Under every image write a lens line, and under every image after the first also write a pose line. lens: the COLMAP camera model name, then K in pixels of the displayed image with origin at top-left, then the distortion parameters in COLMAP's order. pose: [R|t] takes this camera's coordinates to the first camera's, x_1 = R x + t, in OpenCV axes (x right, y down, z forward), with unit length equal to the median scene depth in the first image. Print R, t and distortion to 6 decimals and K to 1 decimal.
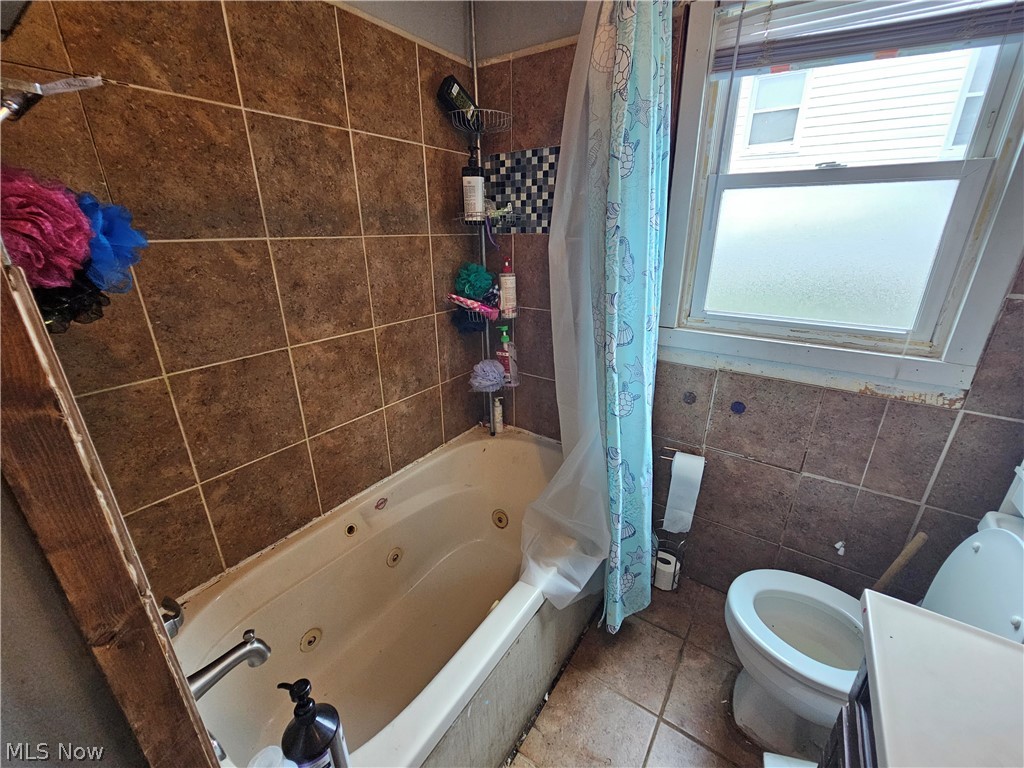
lens RADIAL K [[424.5, 0, 511.9], [0, 424.5, 382.8], [0, 0, 1]] dist [-0.003905, 0.000858]
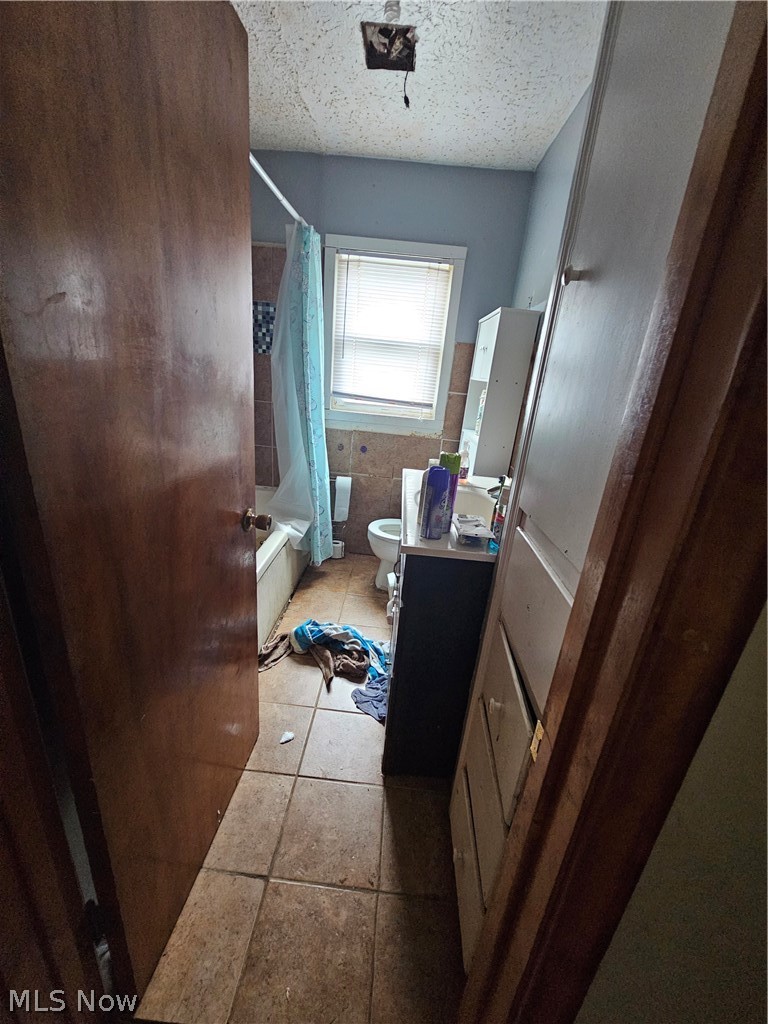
lens RADIAL K [[424.5, 0, 383.0], [0, 424.5, 515.2], [0, 0, 1]] dist [-0.003905, 0.000858]
pose [[0.852148, -0.102551, 0.513153, -0.465645], [0.096809, 0.994577, 0.038000, 0.312849], [-0.514268, 0.017296, 0.857455, -0.787476]]
